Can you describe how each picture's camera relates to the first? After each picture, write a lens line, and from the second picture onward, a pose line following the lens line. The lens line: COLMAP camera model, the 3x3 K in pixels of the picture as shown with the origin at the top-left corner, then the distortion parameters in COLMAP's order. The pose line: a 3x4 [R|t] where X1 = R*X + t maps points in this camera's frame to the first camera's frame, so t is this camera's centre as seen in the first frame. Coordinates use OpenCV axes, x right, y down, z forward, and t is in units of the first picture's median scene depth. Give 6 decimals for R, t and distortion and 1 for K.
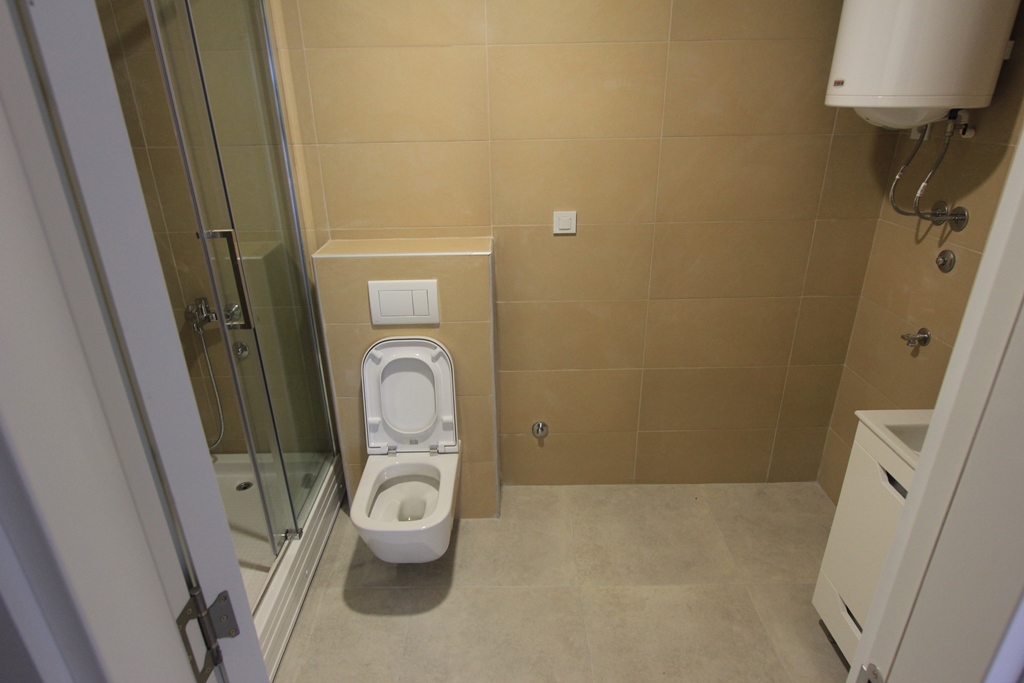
lens RADIAL K [[586.5, 0, 508.1], [0, 586.5, 343.6], [0, 0, 1]] dist [-0.002221, 0.003857]
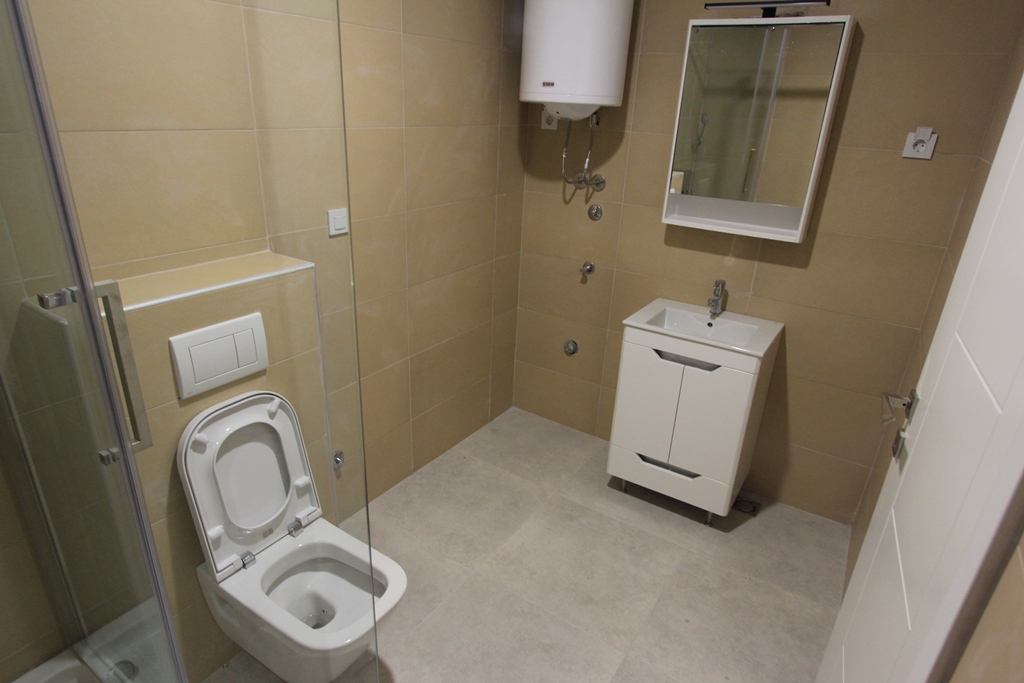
lens RADIAL K [[586.5, 0, 506.8], [0, 586.5, 344.2], [0, 0, 1]] dist [-0.002221, 0.003857]
pose [[0.569184, -0.279447, 0.773265, -0.524377], [0.281308, 0.949900, 0.136216, -0.080585], [-0.772590, 0.139994, 0.619279, 0.281845]]
